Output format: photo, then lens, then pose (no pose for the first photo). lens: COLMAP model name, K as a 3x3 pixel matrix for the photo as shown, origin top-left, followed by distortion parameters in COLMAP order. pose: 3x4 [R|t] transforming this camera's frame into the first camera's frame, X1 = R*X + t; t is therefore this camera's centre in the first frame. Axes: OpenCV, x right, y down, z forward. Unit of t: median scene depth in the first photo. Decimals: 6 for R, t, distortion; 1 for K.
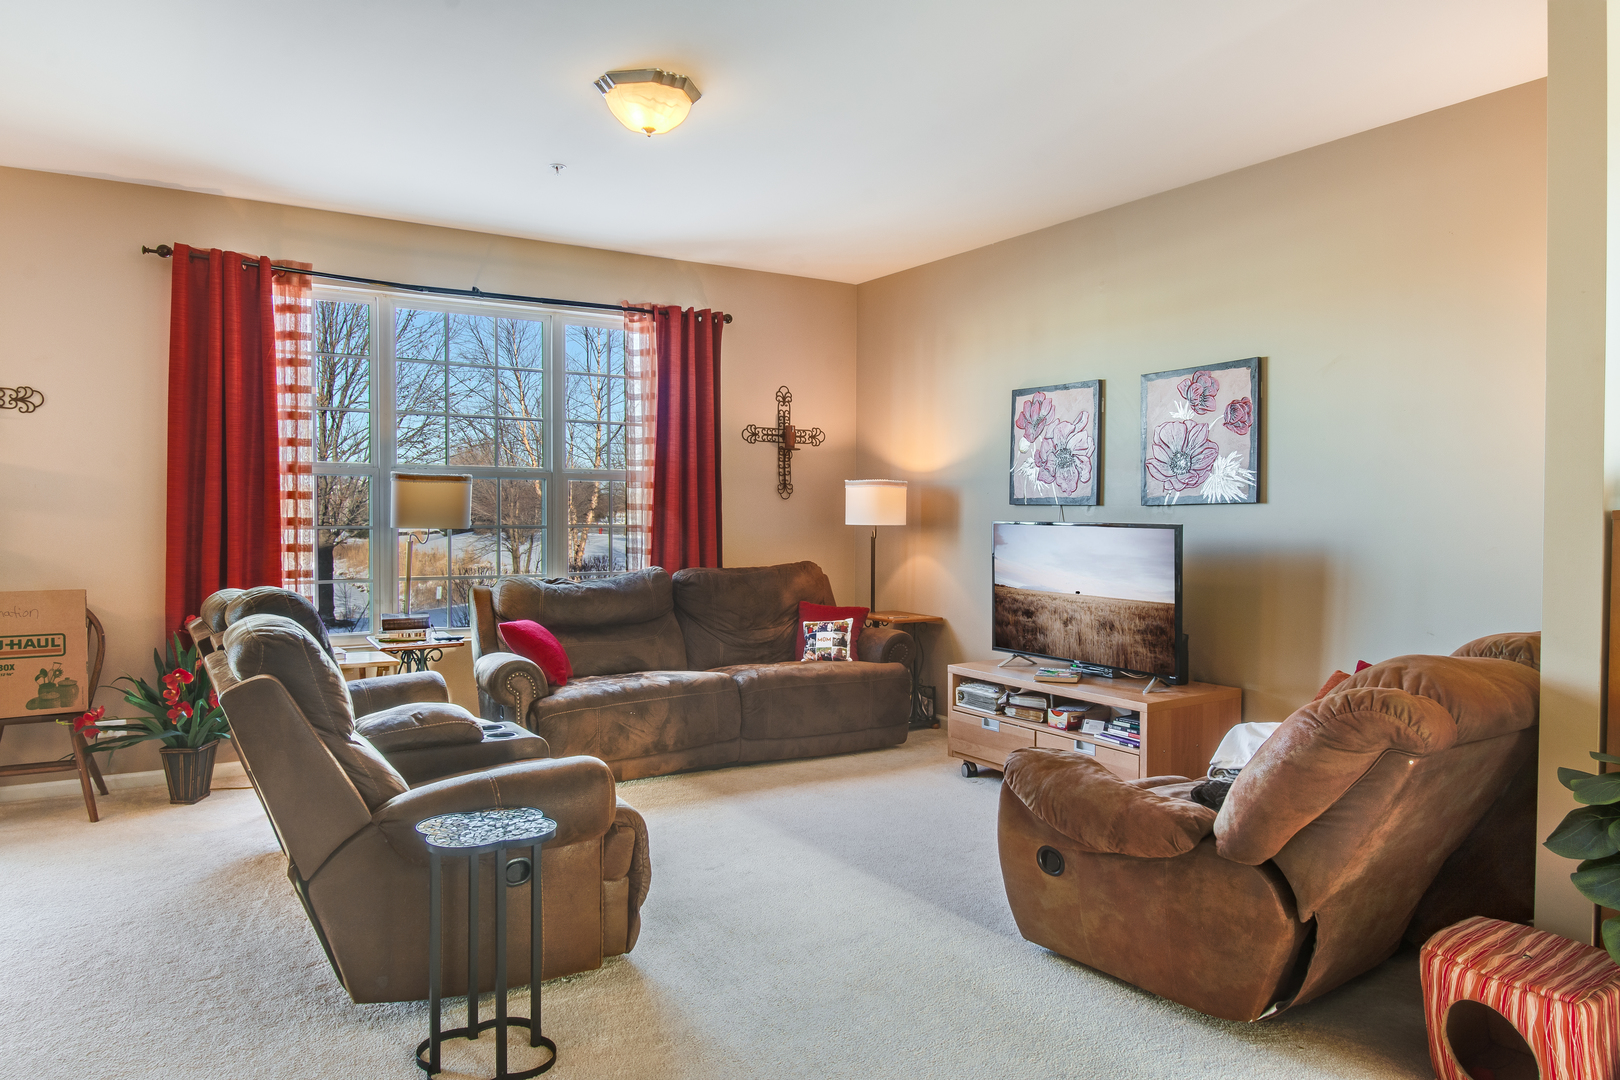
lens RADIAL K [[1015.3, 0, 807.2], [0, 1015.3, 533.1], [0, 0, 1]] dist [0.002400, -0.012605]
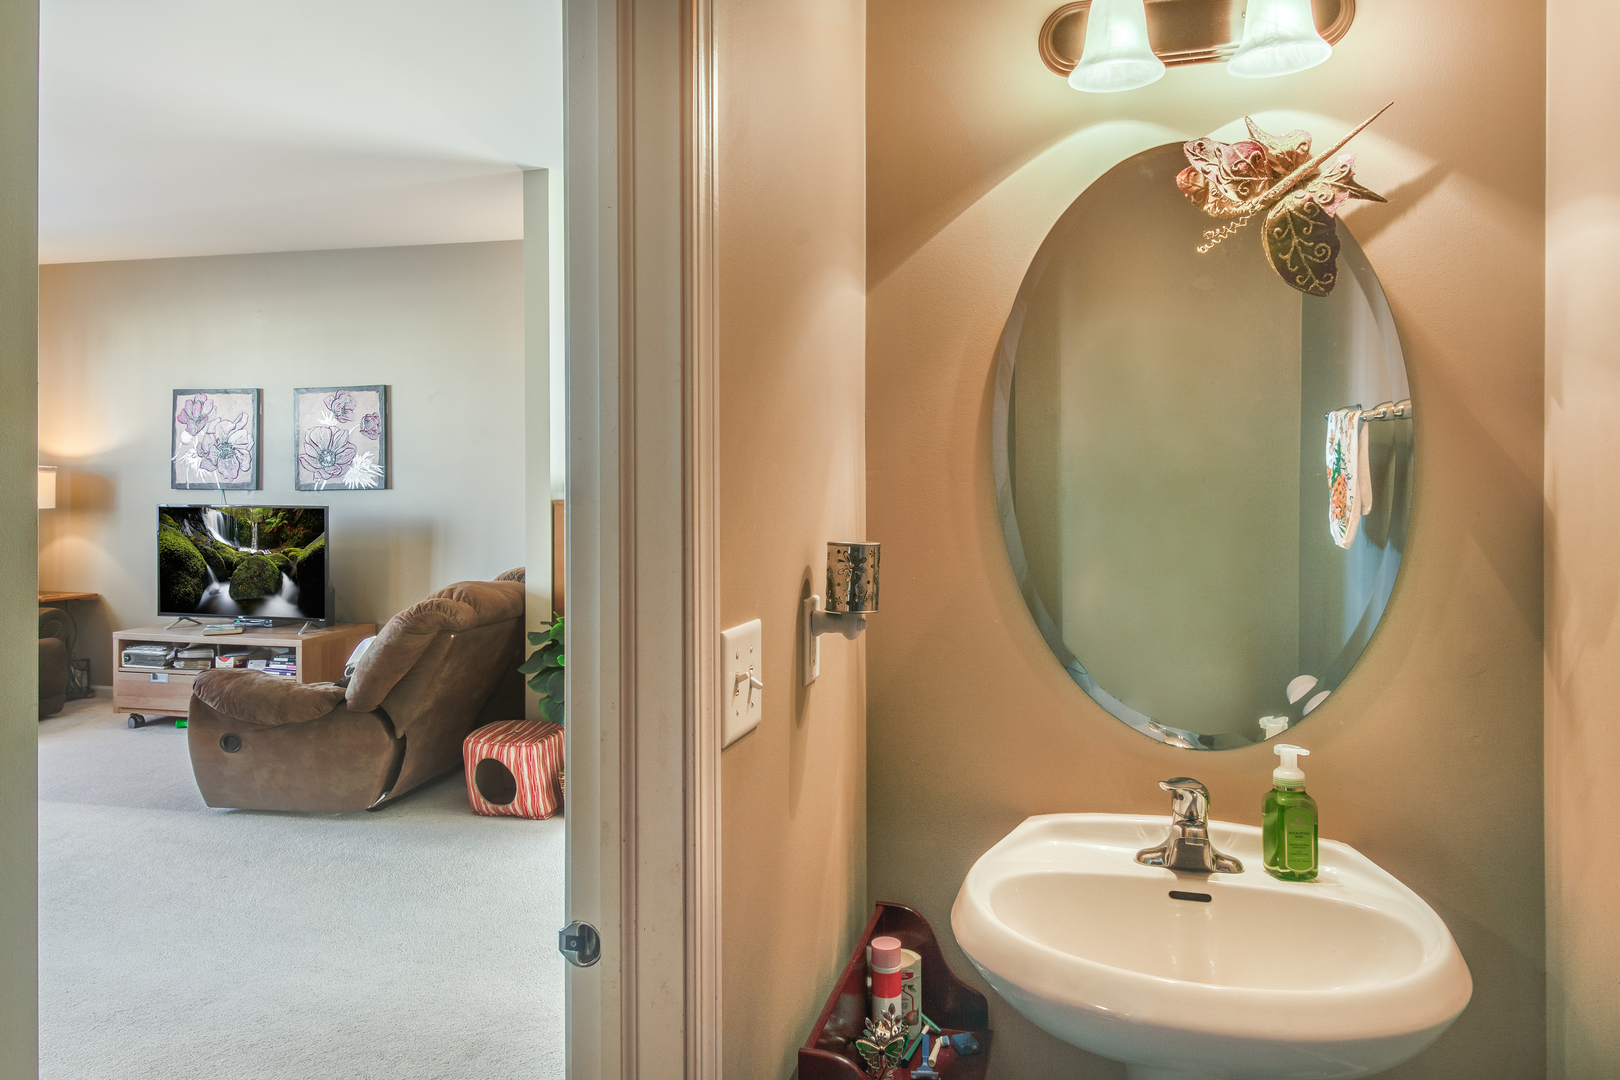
lens RADIAL K [[1004.0, 0, 832.2], [0, 1004.0, 486.5], [0, 0, 1]] dist [0.003906, -0.007223]
pose [[0.690227, -0.004251, 0.723581, -0.129812], [0.015313, 0.999845, -0.008733, -0.011665], [-0.723431, 0.017108, 0.690185, -0.393608]]
